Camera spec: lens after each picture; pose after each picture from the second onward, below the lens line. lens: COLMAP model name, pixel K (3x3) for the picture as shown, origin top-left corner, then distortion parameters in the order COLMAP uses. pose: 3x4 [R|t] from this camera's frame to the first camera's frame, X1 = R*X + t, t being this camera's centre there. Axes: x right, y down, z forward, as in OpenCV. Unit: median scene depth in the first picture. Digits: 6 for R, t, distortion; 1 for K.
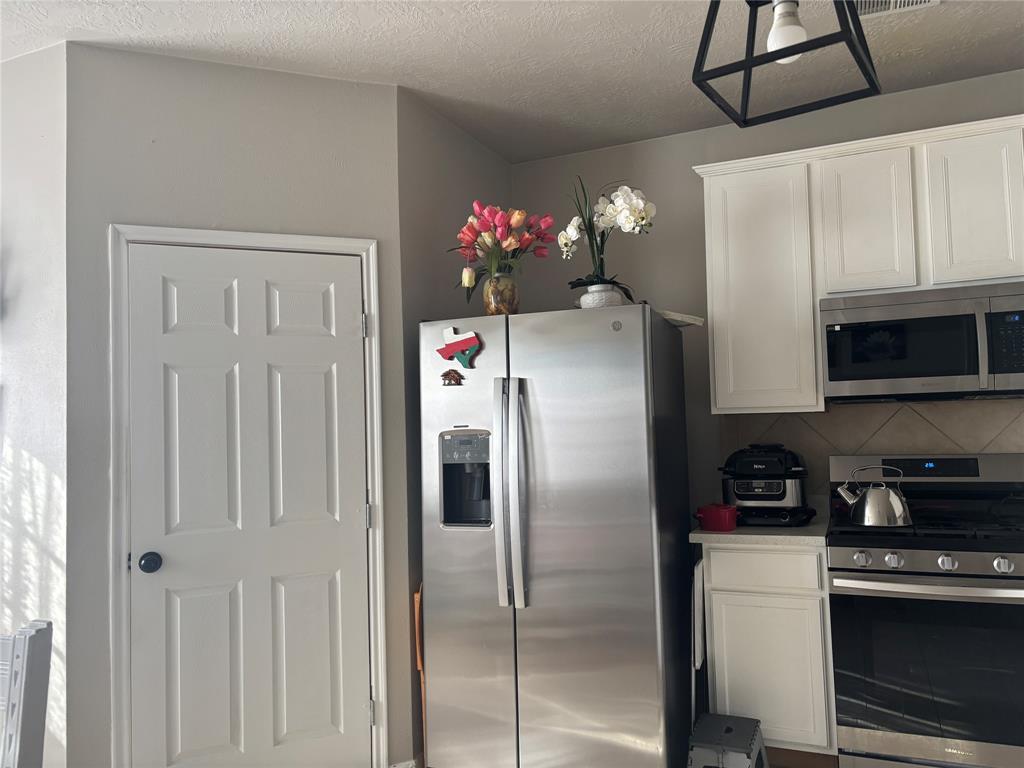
lens RADIAL K [[775.8, 0, 513.2], [0, 775.8, 384.5], [0, 0, 1]] dist [0.062589, -0.071571]
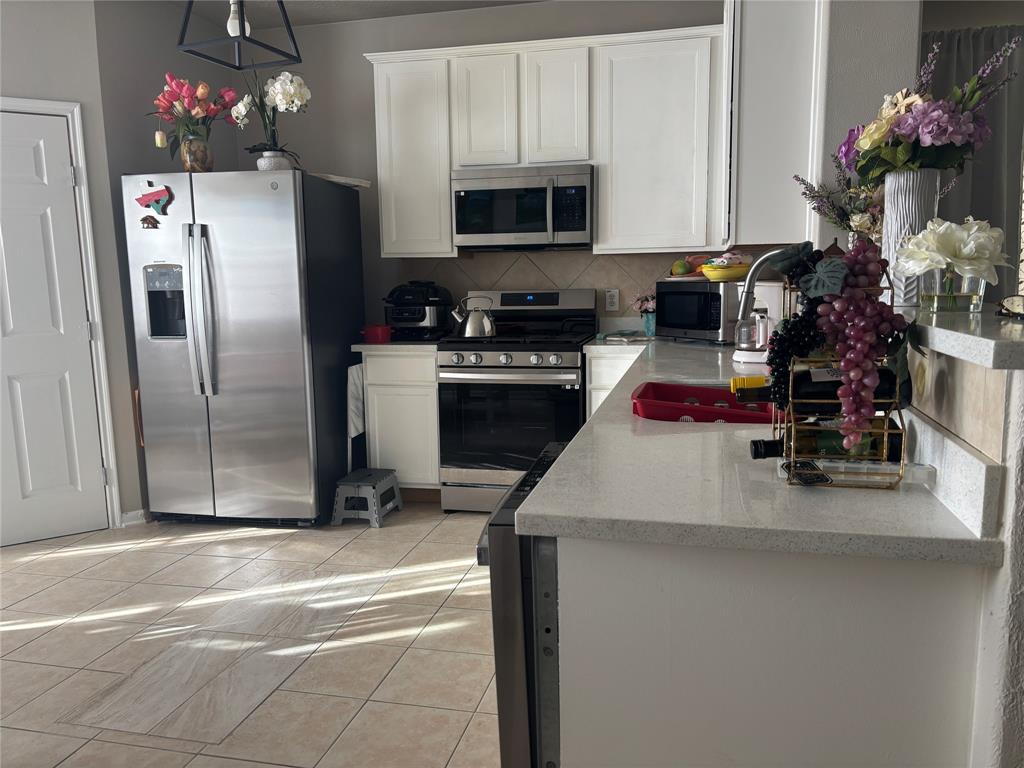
lens RADIAL K [[775.8, 0, 517.8], [0, 775.8, 391.9], [0, 0, 1]] dist [0.062589, -0.071571]
pose [[0.981994, -0.012822, 0.188476, 0.260837], [-0.024540, 0.980583, 0.194564, -0.001024], [-0.187311, -0.195686, 0.962612, -0.393518]]
